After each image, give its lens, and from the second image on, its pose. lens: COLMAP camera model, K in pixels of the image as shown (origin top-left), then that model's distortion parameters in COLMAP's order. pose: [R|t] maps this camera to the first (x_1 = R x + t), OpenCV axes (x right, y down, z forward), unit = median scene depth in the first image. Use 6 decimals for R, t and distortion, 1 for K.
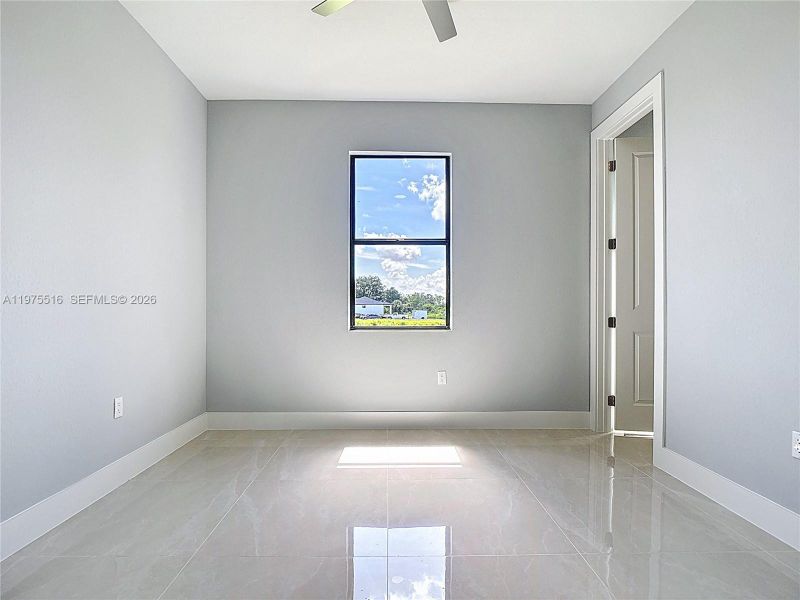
lens RADIAL K [[428.1, 0, 391.8], [0, 428.1, 306.6], [0, 0, 1]] dist [0.004907, -0.013335]
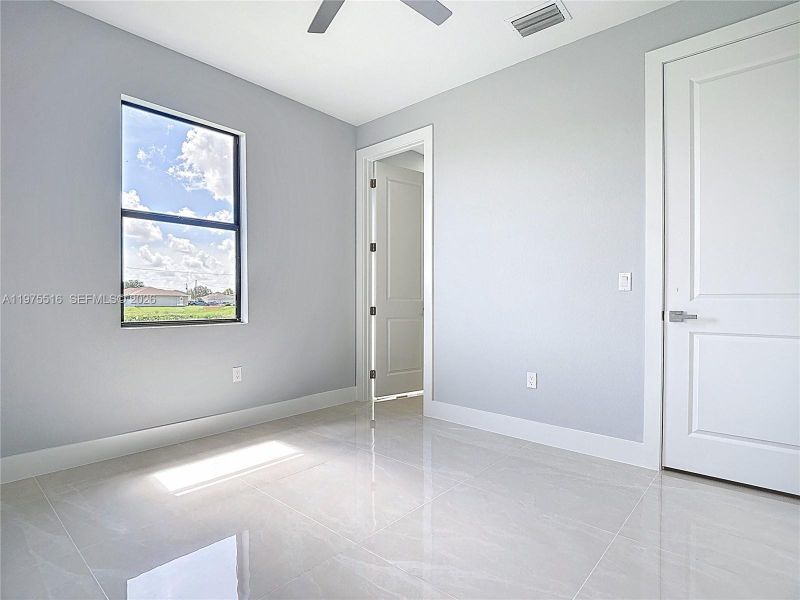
lens RADIAL K [[428.1, 0, 391.8], [0, 428.1, 306.6], [0, 0, 1]] dist [0.004907, -0.013335]
pose [[0.670636, -0.010781, 0.741708, -0.362180], [-0.002440, 0.999857, 0.016739, 0.003646], [-0.741782, -0.013036, 0.670514, 0.133474]]
